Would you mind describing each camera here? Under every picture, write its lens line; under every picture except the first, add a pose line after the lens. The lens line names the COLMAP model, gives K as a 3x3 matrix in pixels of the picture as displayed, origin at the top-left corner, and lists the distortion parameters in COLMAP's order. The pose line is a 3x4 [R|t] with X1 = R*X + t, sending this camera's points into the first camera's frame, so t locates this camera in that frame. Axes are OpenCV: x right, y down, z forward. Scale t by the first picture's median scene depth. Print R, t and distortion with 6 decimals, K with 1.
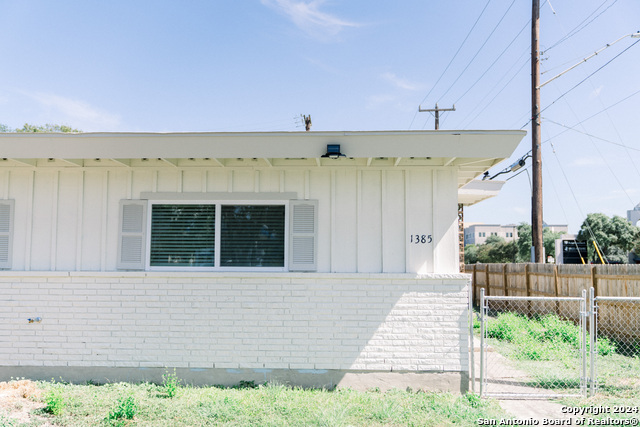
lens RADIAL K [[606.1, 0, 332.4], [0, 606.1, 216.5], [0, 0, 1]] dist [0.007879, 0.002867]
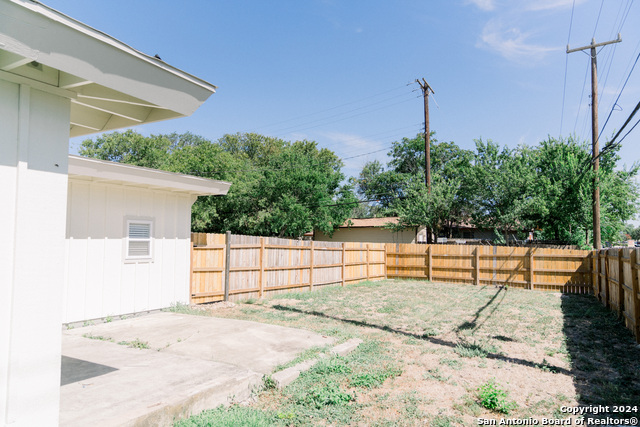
lens RADIAL K [[428.8, 0, 320.0], [0, 428.8, 213.5], [0, 0, 1]] dist [-0.005883, 0.001357]
pose [[0.883455, -0.032779, -0.467368, 0.278205], [0.034837, 0.999384, -0.004239, 0.068319], [0.467219, -0.012537, 0.884053, 0.871828]]
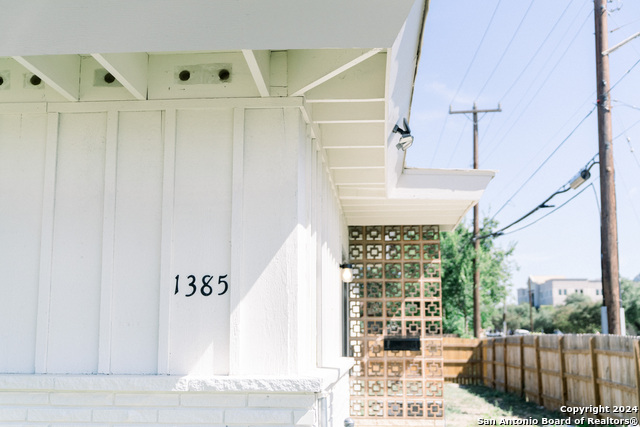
lens RADIAL K [[818.3, 0, 320.0], [0, 818.3, 213.5], [0, 0, 1]] dist [0.014430, 0.034022]
pose [[0.999152, -0.009283, -0.040115, 0.076107], [0.006584, 0.997738, -0.066893, 0.008475], [0.040645, 0.066572, 0.996953, 0.151317]]
